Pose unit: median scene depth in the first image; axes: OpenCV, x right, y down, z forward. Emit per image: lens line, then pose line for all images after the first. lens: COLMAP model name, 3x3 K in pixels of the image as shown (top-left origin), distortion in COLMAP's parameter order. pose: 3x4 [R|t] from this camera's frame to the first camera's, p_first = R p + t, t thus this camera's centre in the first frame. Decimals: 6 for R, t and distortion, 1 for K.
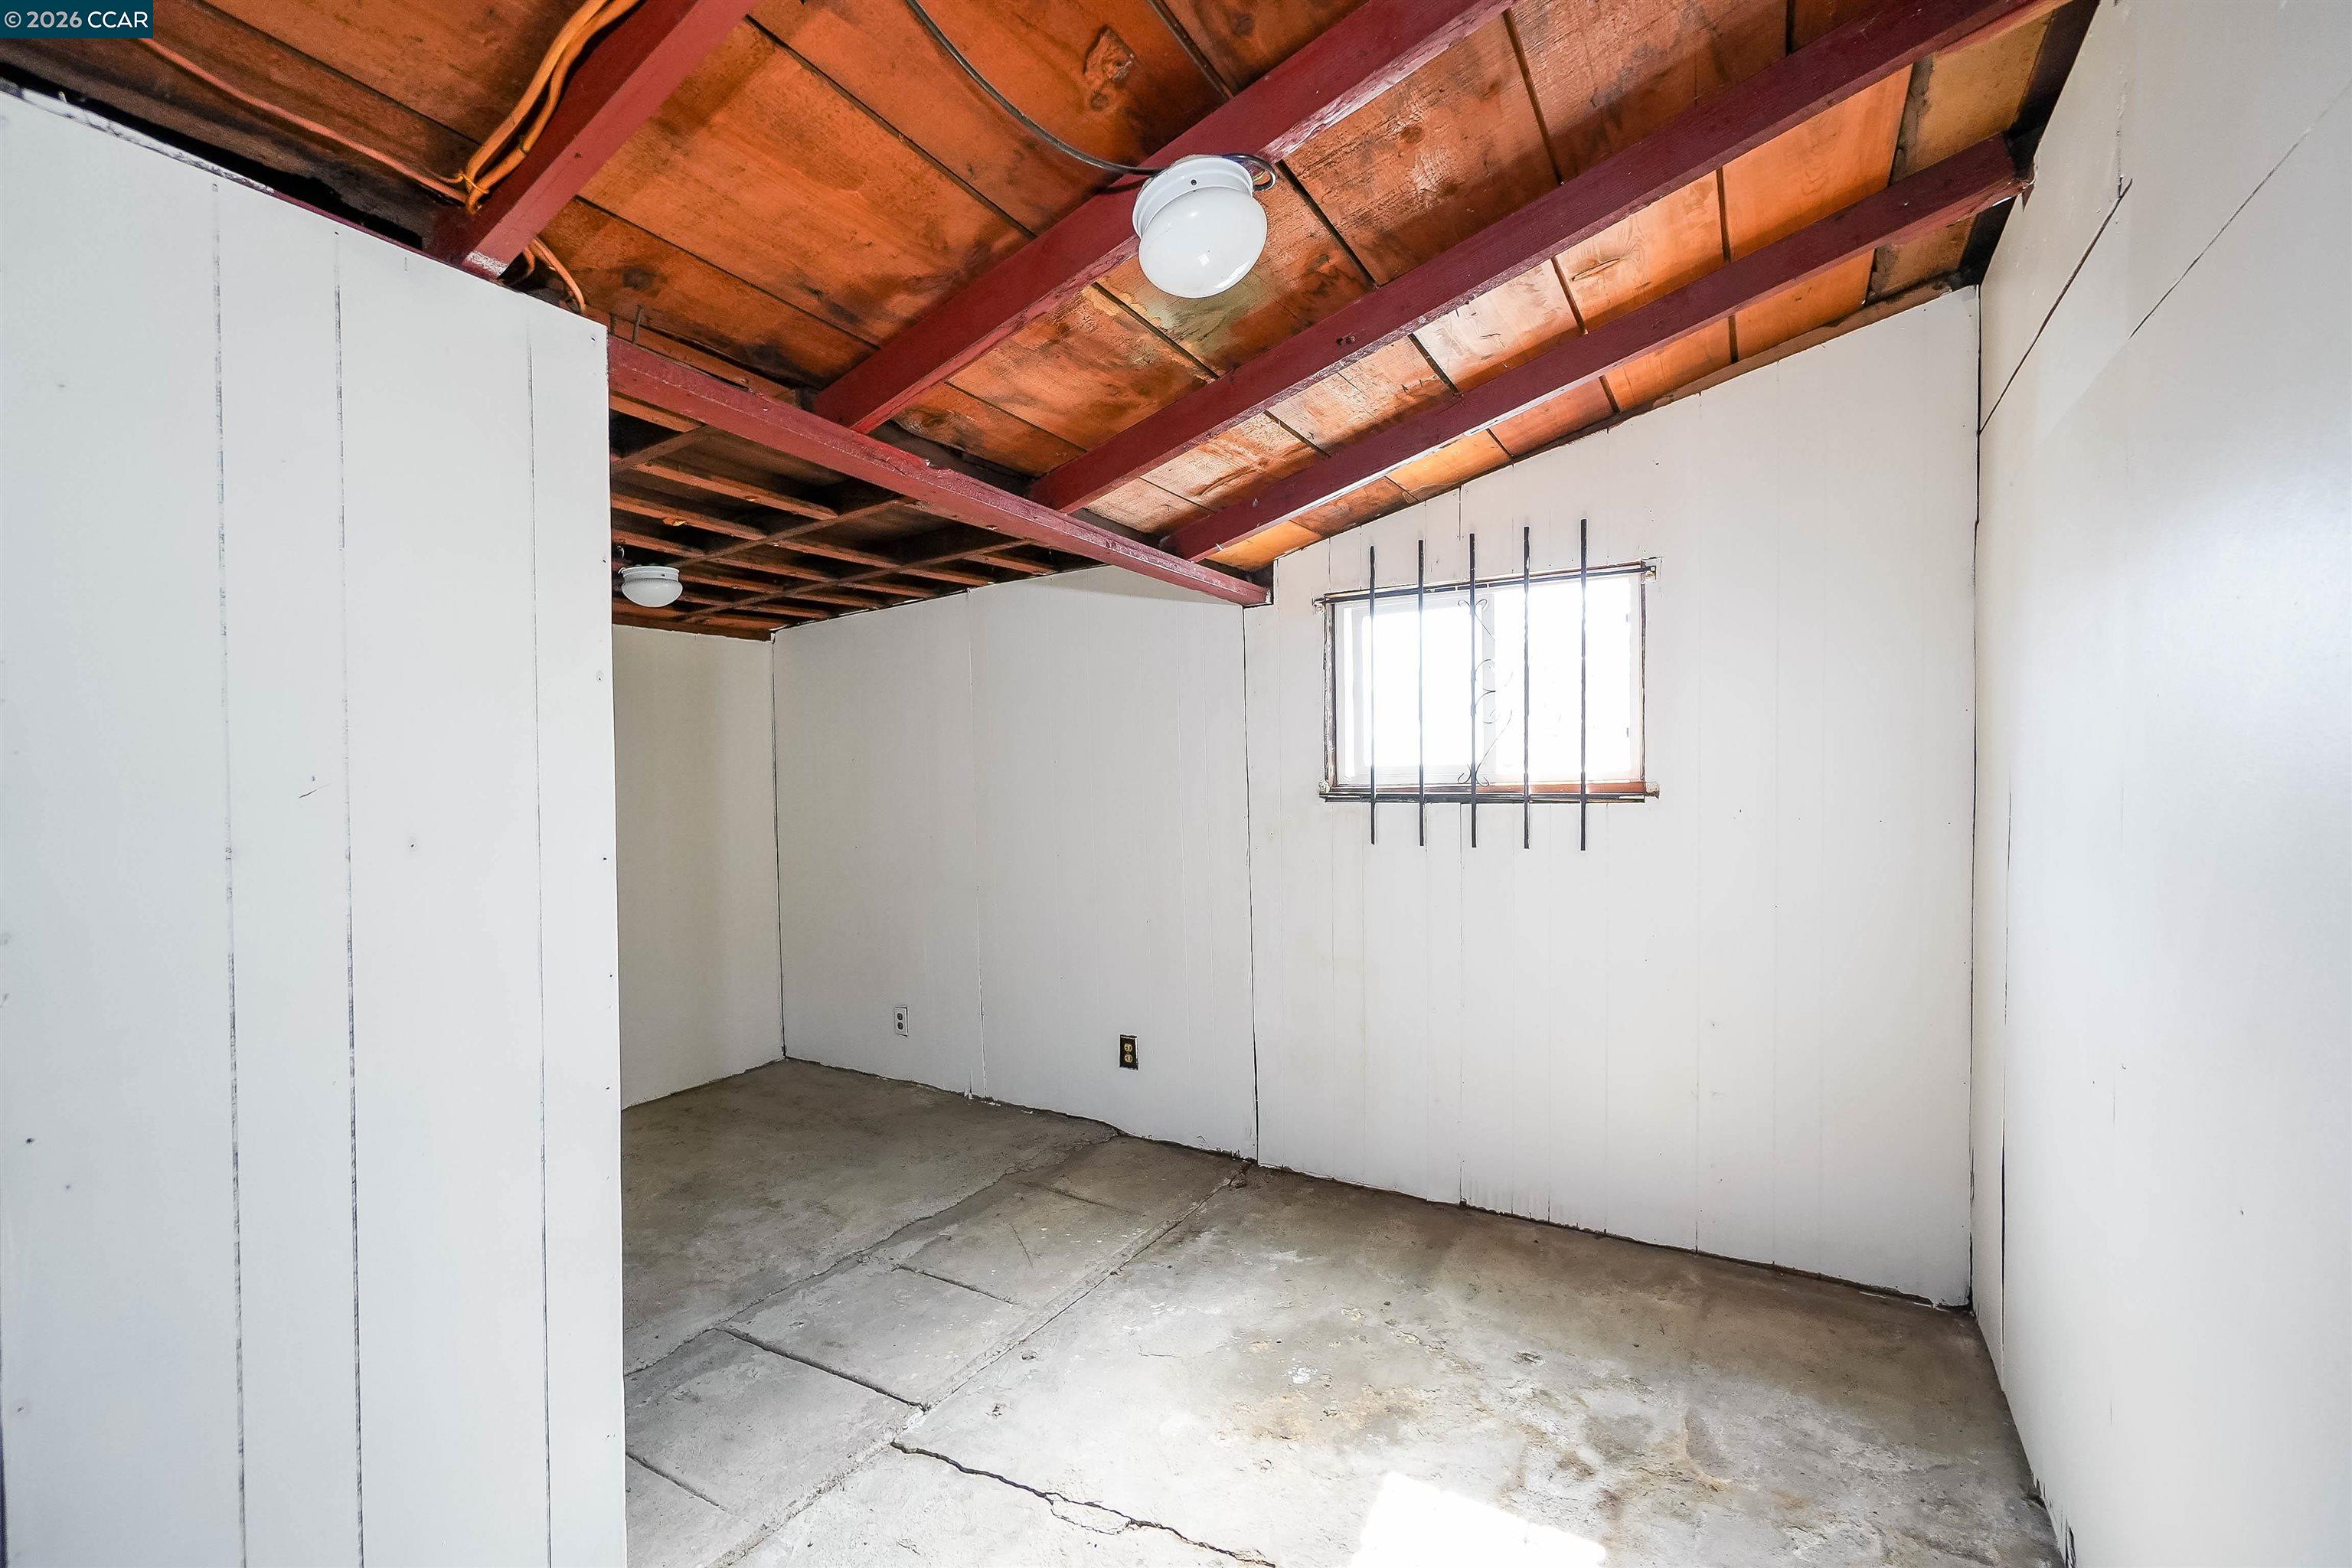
lens RADIAL K [[1025.8, 0, 1173.5], [0, 1025.8, 774.4], [0, 0, 1]] dist [-0.008105, 0.004589]
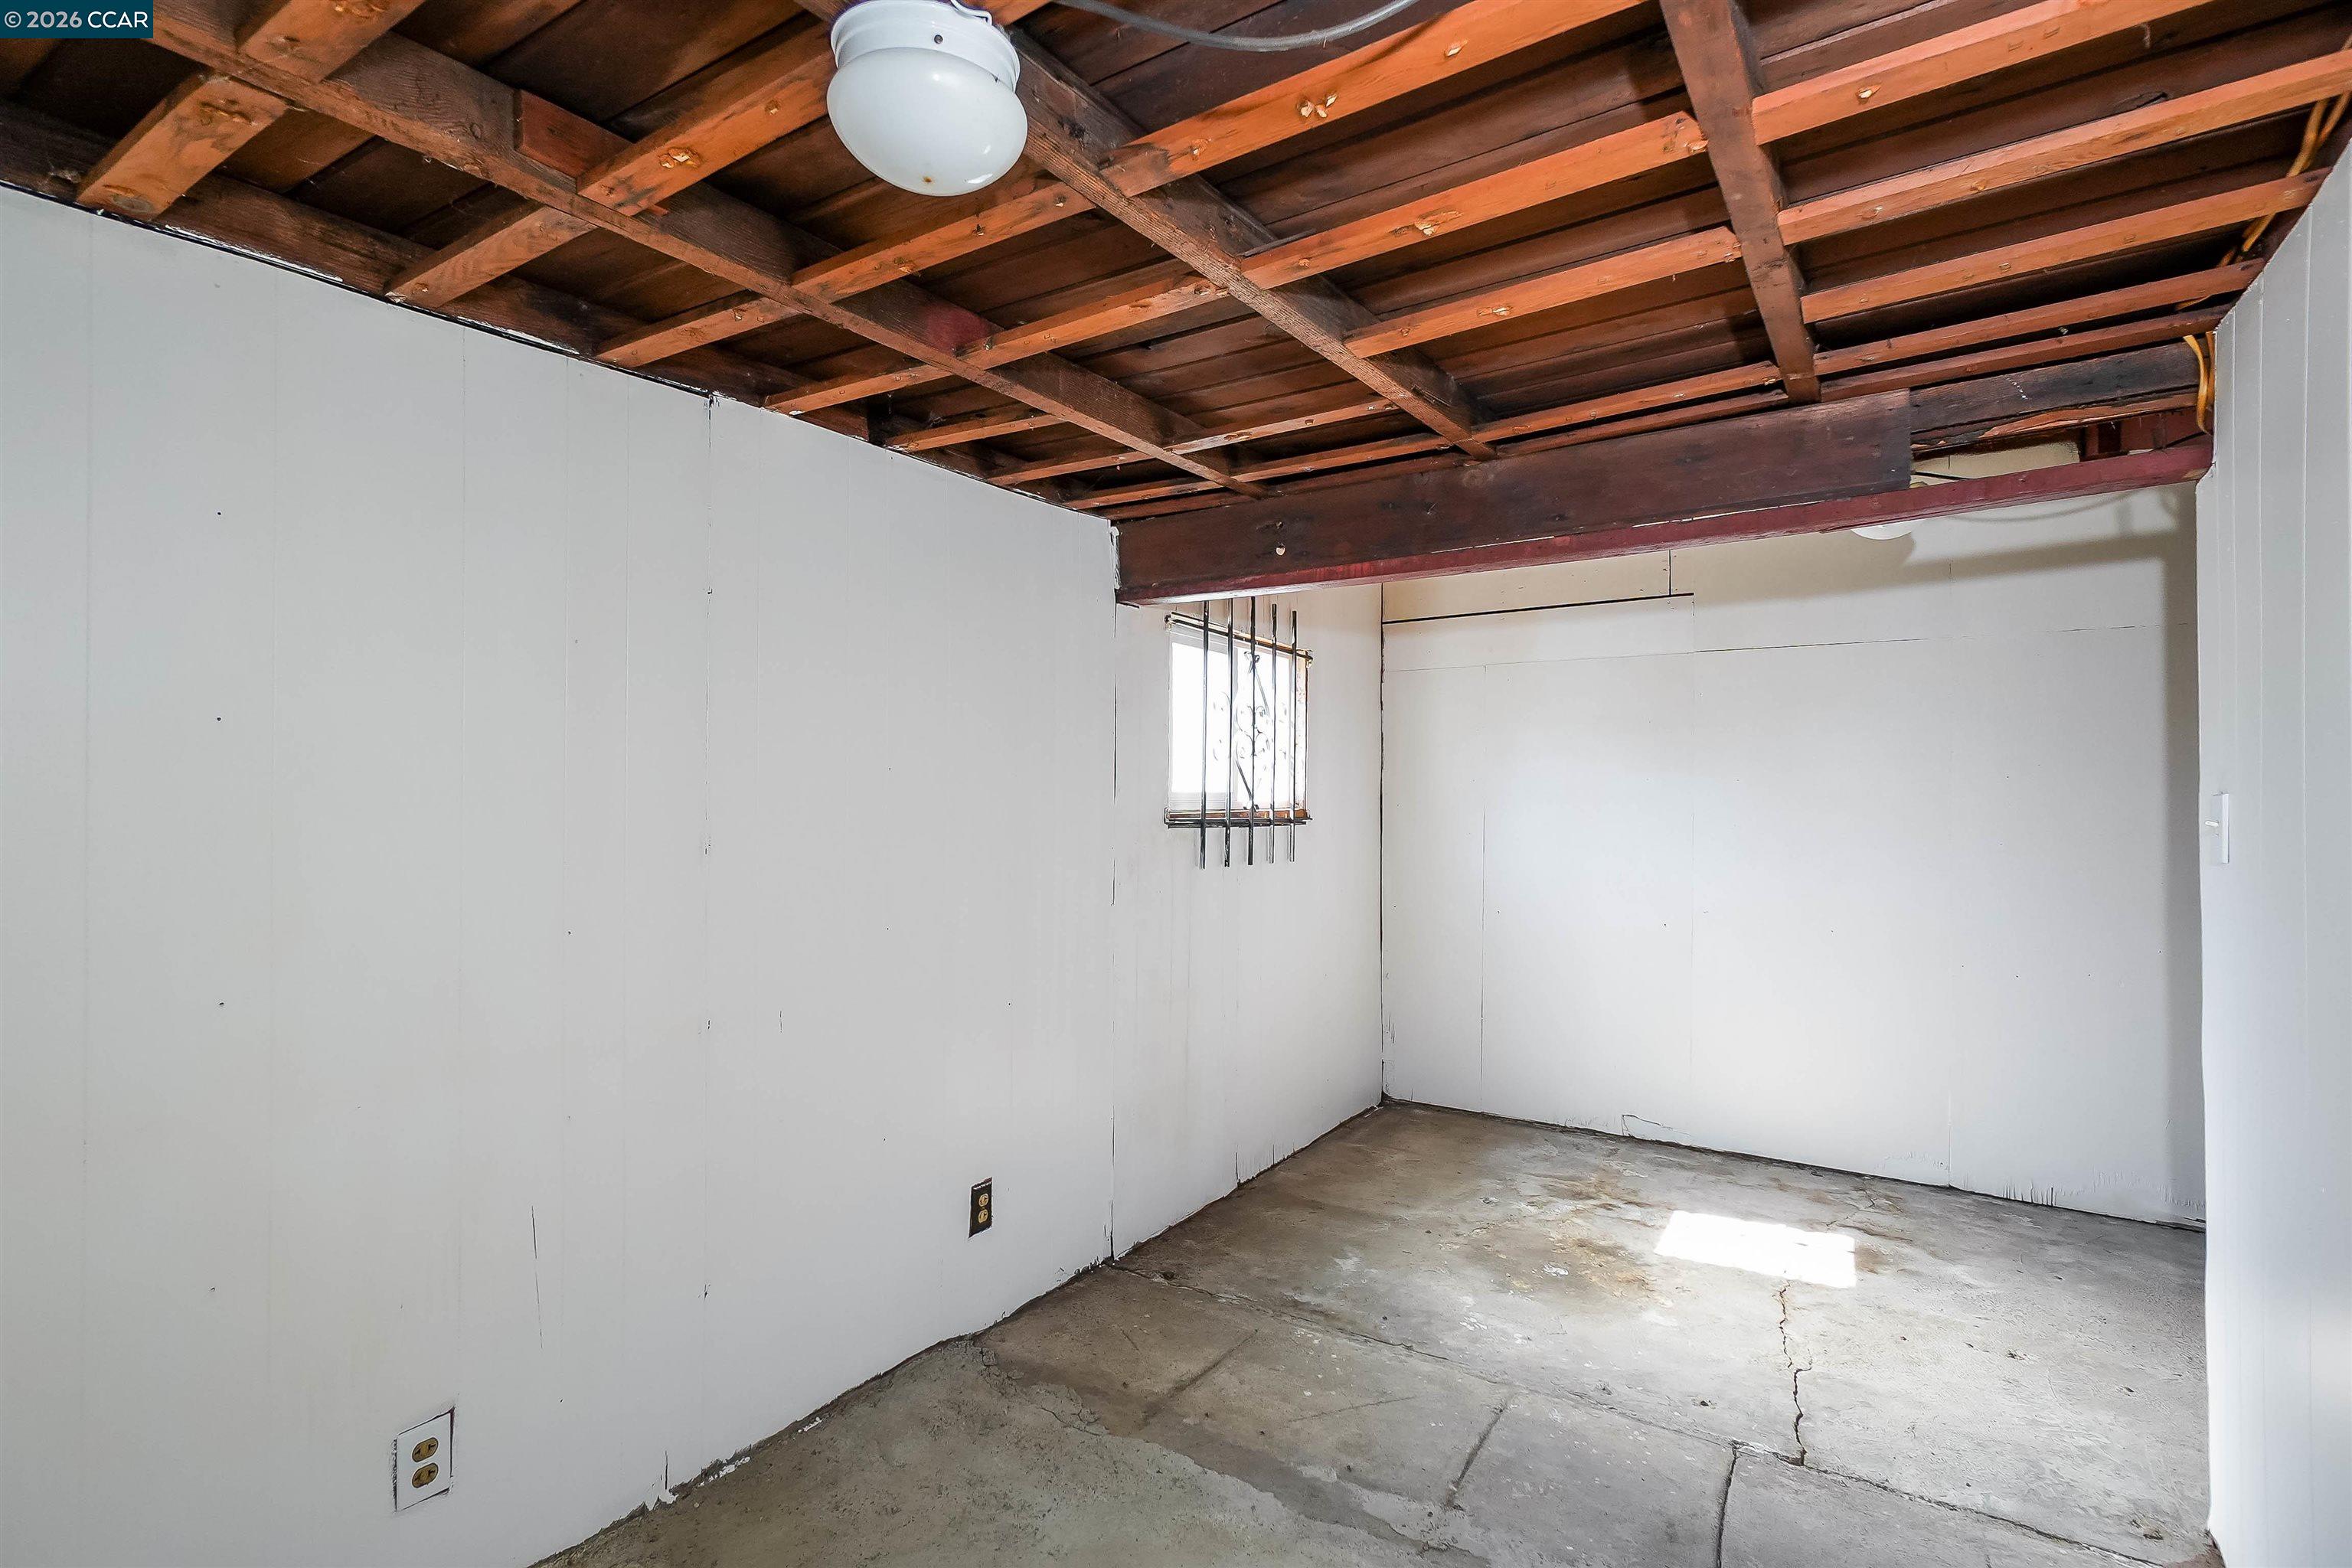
lens RADIAL K [[1033.0, 0, 1176.0], [0, 1033.0, 784.0], [0, 0, 1]] dist [-0.005062, 0.000513]
pose [[0.052323, 0.036050, 0.997979, -1.002936], [-0.009382, 0.999322, -0.035607, 0.025273], [-0.998586, -0.007500, 0.052626, 1.173035]]
